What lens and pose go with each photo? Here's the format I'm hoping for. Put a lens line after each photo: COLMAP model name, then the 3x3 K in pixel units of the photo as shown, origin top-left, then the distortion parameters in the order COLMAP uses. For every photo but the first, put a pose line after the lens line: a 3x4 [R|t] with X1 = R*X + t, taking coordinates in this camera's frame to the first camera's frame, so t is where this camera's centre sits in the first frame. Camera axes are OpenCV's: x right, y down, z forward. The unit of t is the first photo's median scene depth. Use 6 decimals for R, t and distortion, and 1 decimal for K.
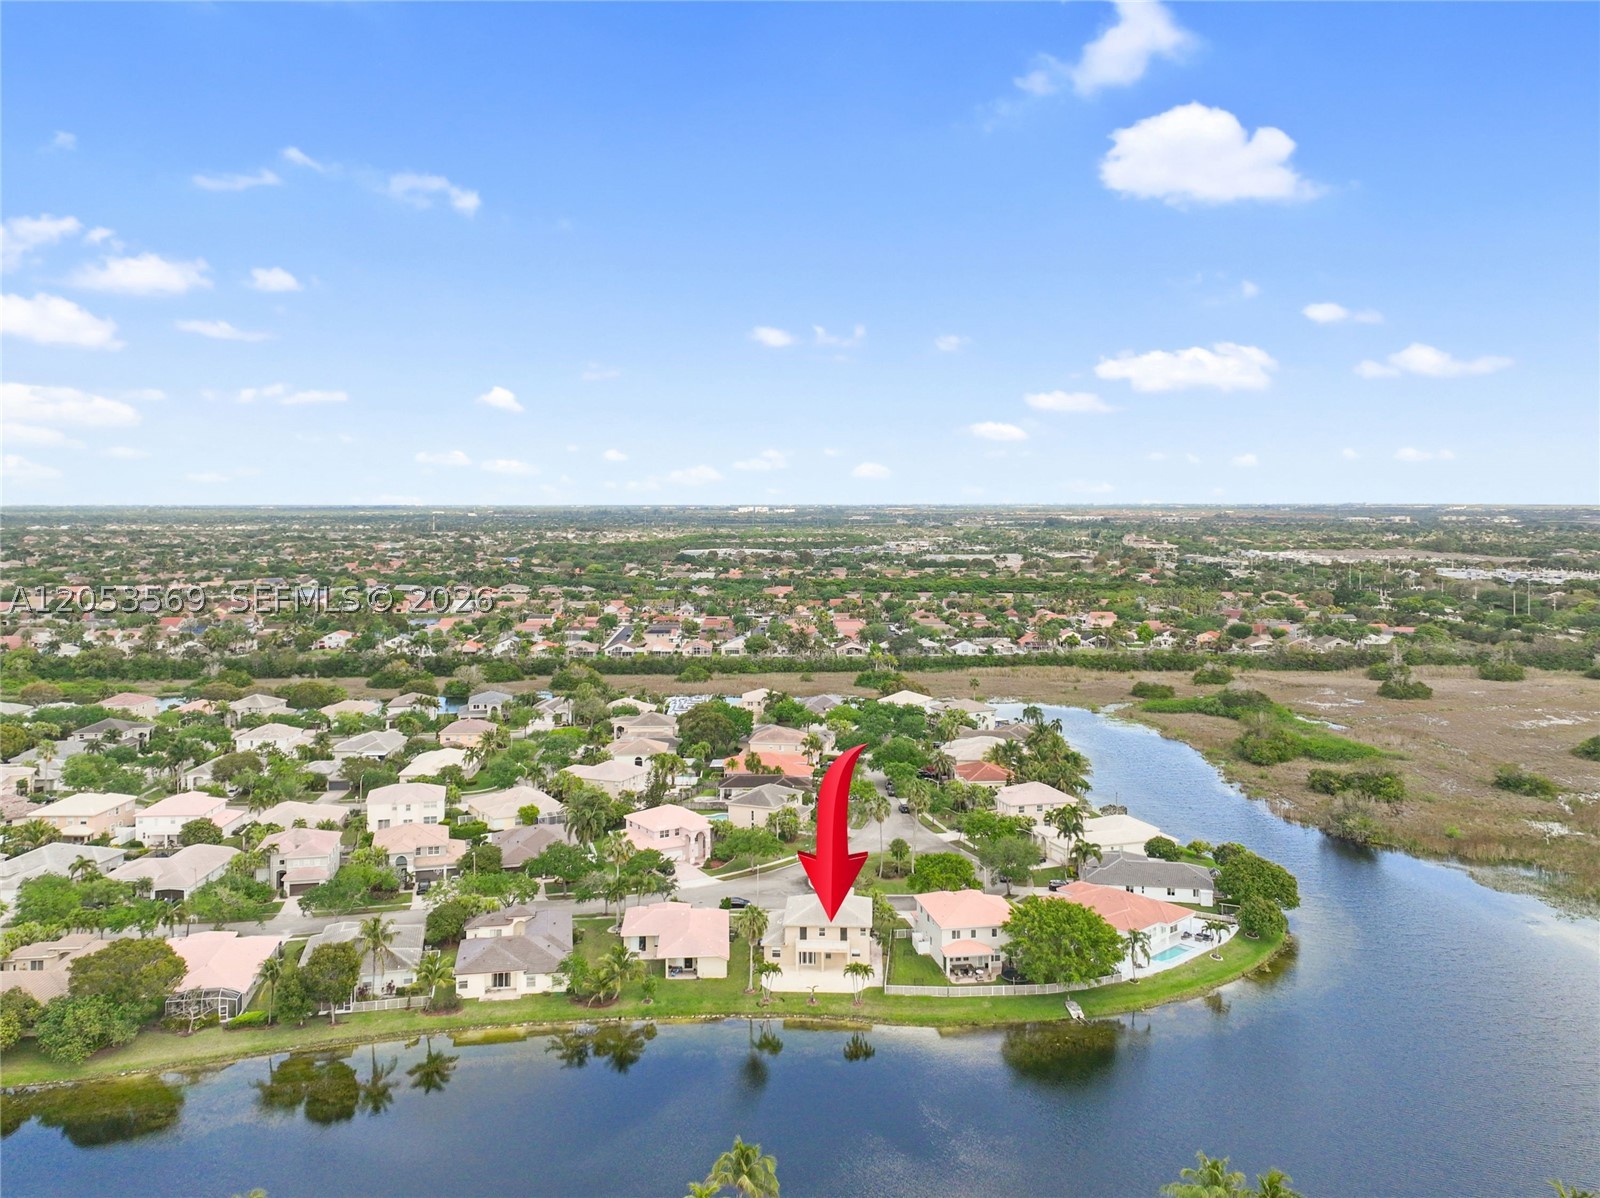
lens RADIAL K [[1068.4, 0, 800.1], [0, 1068.4, 575.2], [0, 0, 1]] dist [0.026522, 0.002328]
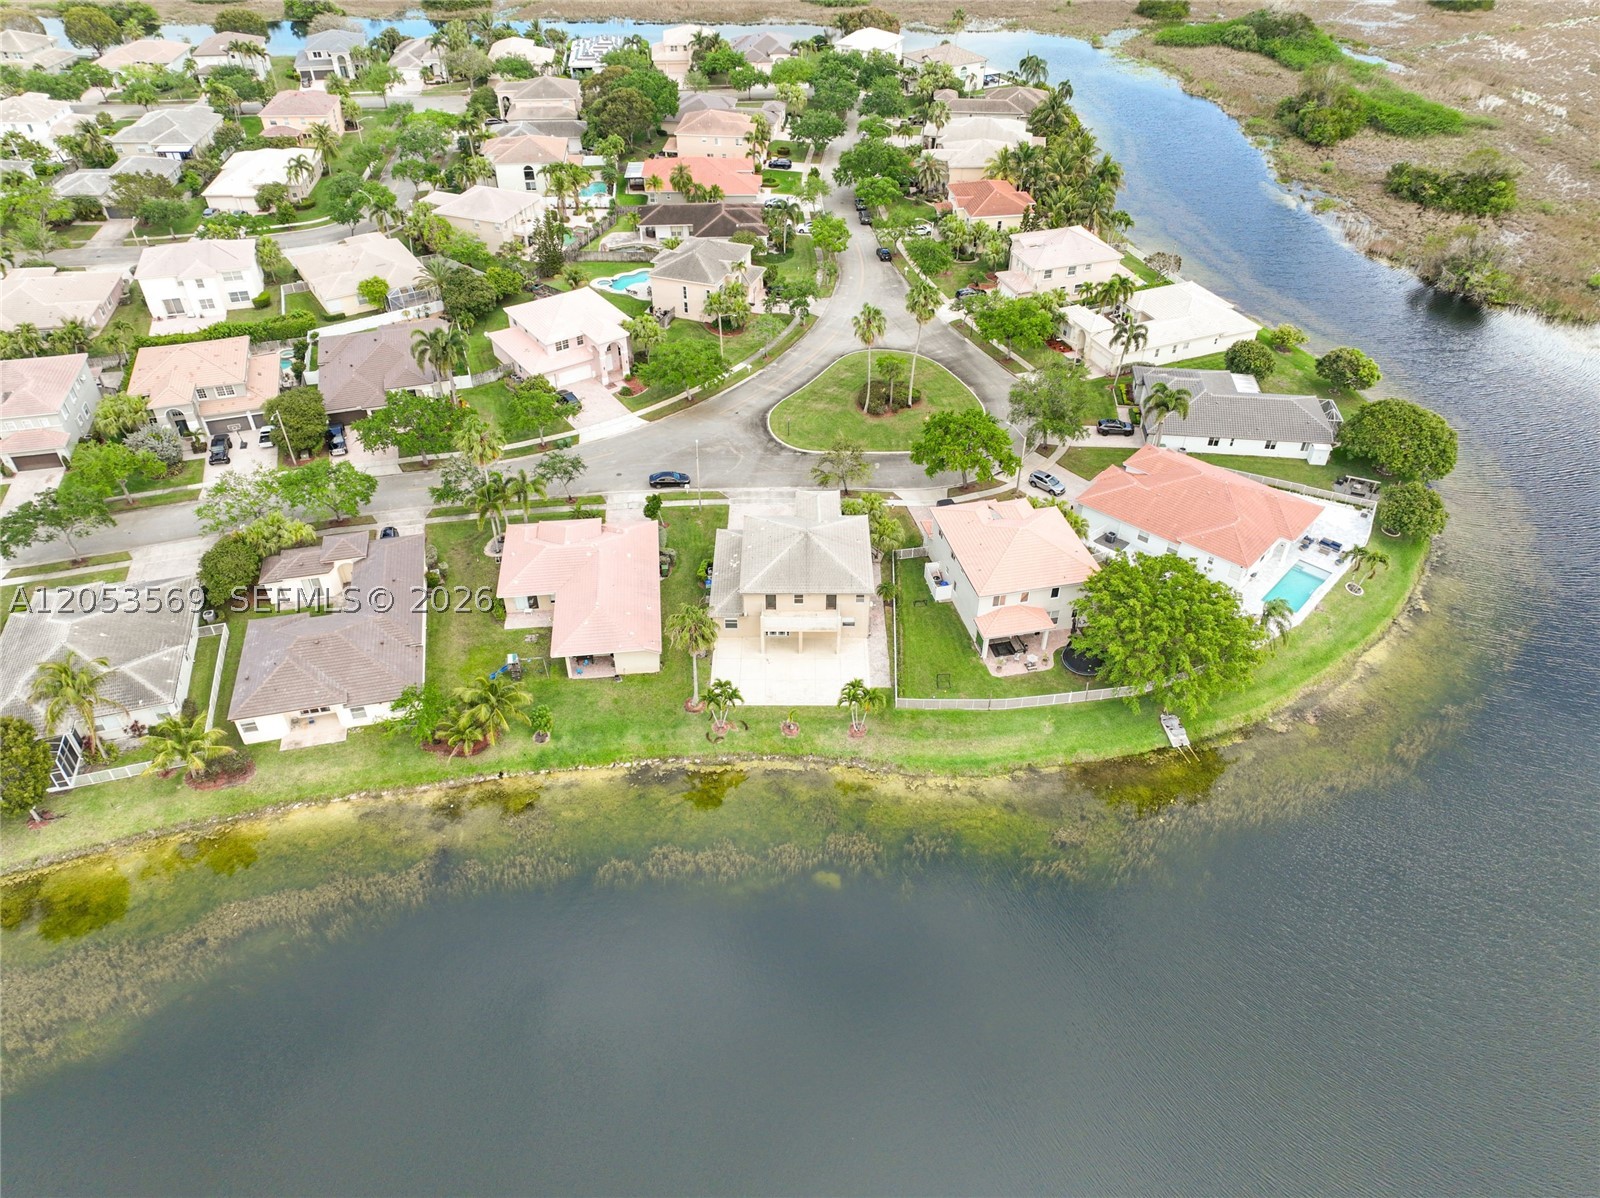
lens RADIAL K [[1068.4, 0, 800.1], [0, 1068.4, 575.2], [0, 0, 1]] dist [0.026522, 0.002328]
pose [[0.998451, -0.032840, 0.044907, -0.004965], [0.001126, 0.818953, 0.573859, -0.037029], [-0.055623, -0.572920, 0.817722, 0.285764]]
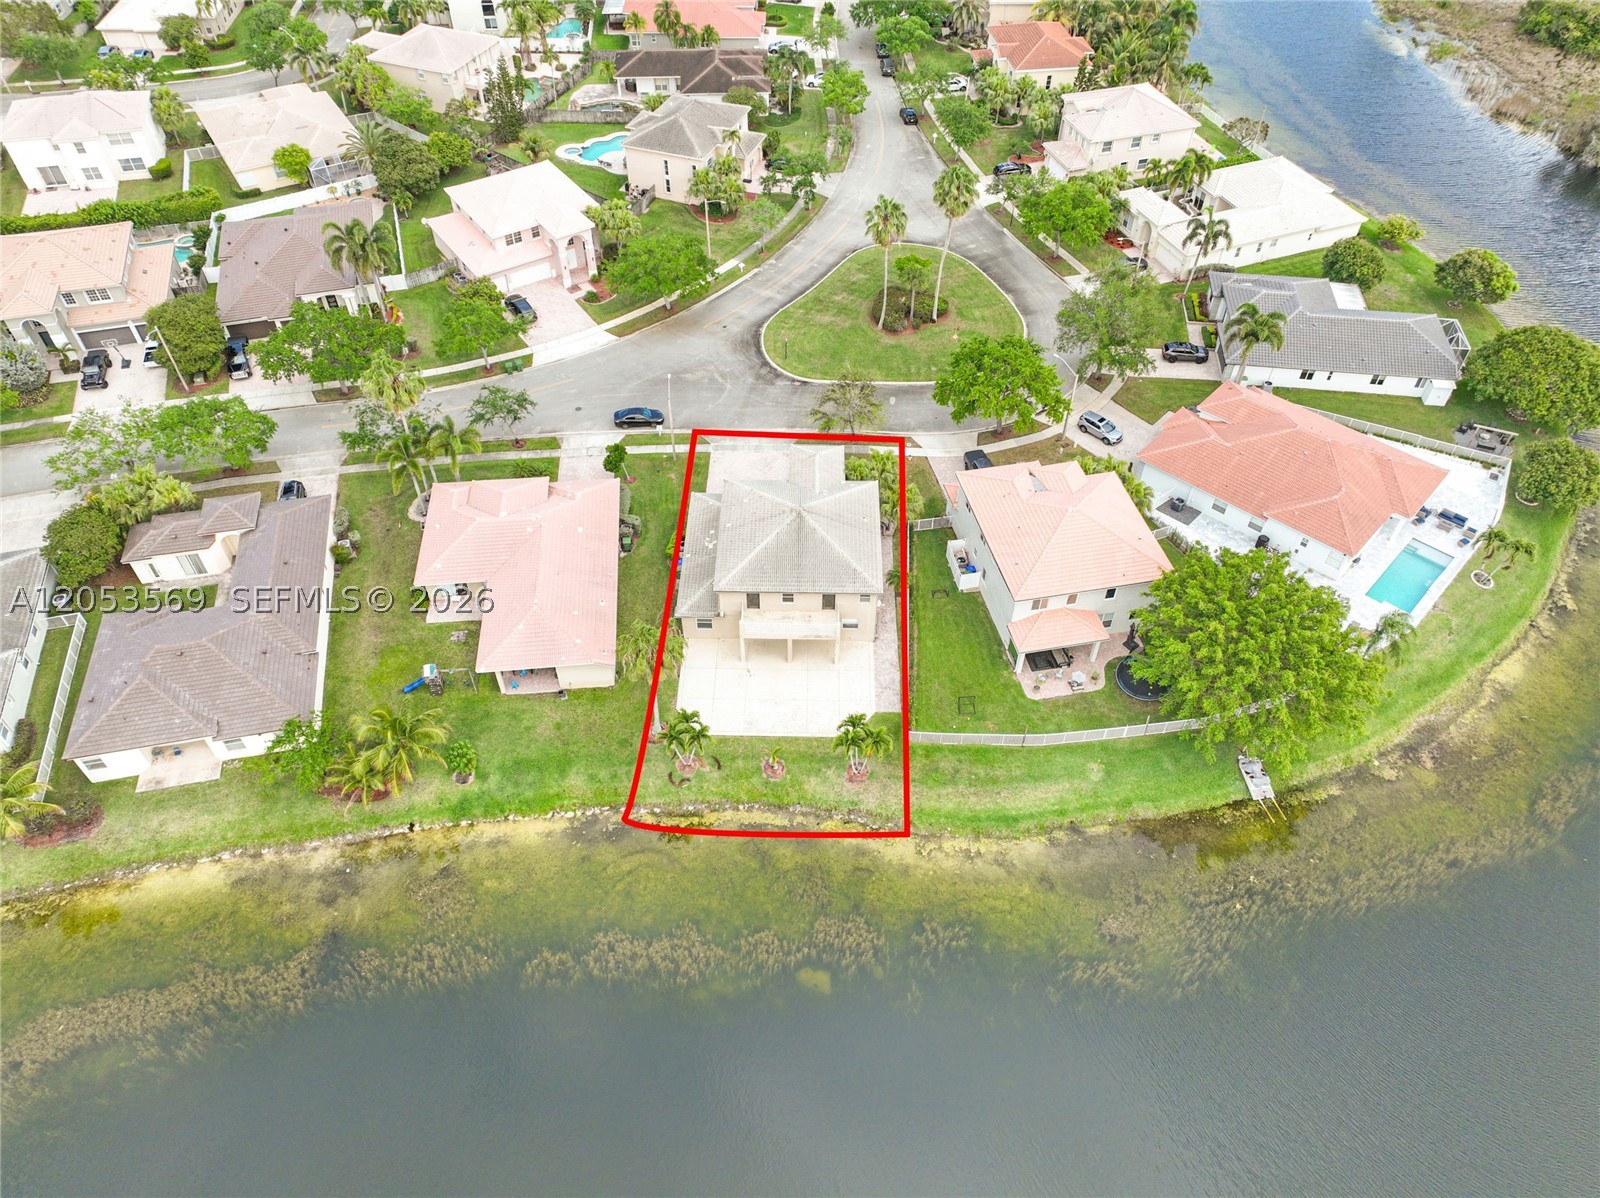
lens RADIAL K [[1122.1, 0, 800.0], [0, 1122.1, 599.0], [0, 0, 1]] dist [0.018016, 0.024863]
pose [[0.999229, -0.026114, 0.029308, 0.006116], [-0.000539, 0.737413, 0.675442, -0.025926], [-0.039251, -0.674937, 0.736831, 0.361681]]
